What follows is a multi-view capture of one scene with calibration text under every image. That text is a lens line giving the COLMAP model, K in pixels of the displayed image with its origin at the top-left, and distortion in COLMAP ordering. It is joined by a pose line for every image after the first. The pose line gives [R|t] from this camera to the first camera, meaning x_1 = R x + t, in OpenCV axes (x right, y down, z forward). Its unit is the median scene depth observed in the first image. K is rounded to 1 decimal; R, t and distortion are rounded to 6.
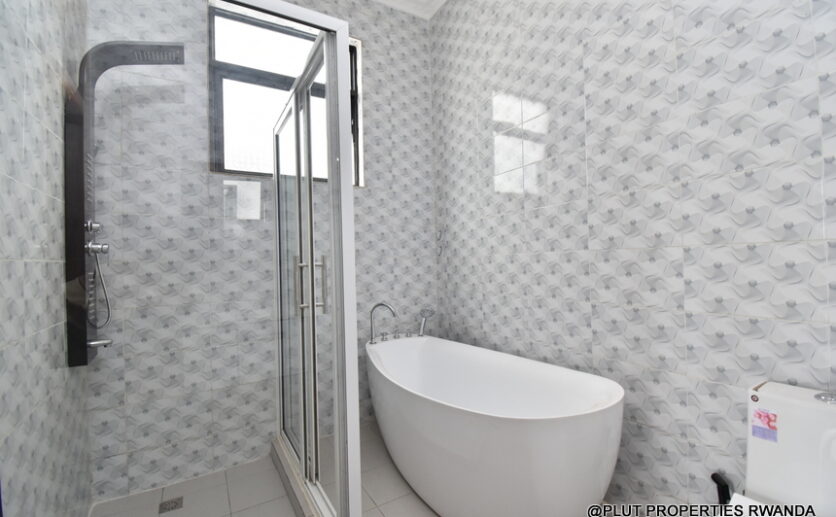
lens RADIAL K [[365.6, 0, 415.2], [0, 365.6, 258.0], [0, 0, 1]] dist [0.012504, -0.024187]
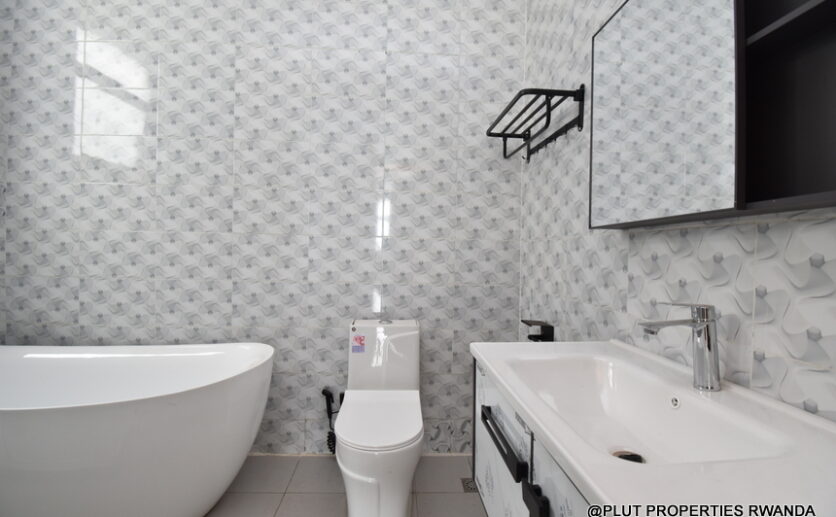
lens RADIAL K [[357.8, 0, 414.5], [0, 357.8, 259.7], [0, 0, 1]] dist [0.001851, -0.015146]
pose [[0.449049, 0.027079, 0.893097, -0.244347], [-0.042872, 0.999042, -0.008735, 0.045791], [-0.892478, -0.034366, 0.449780, 0.018714]]
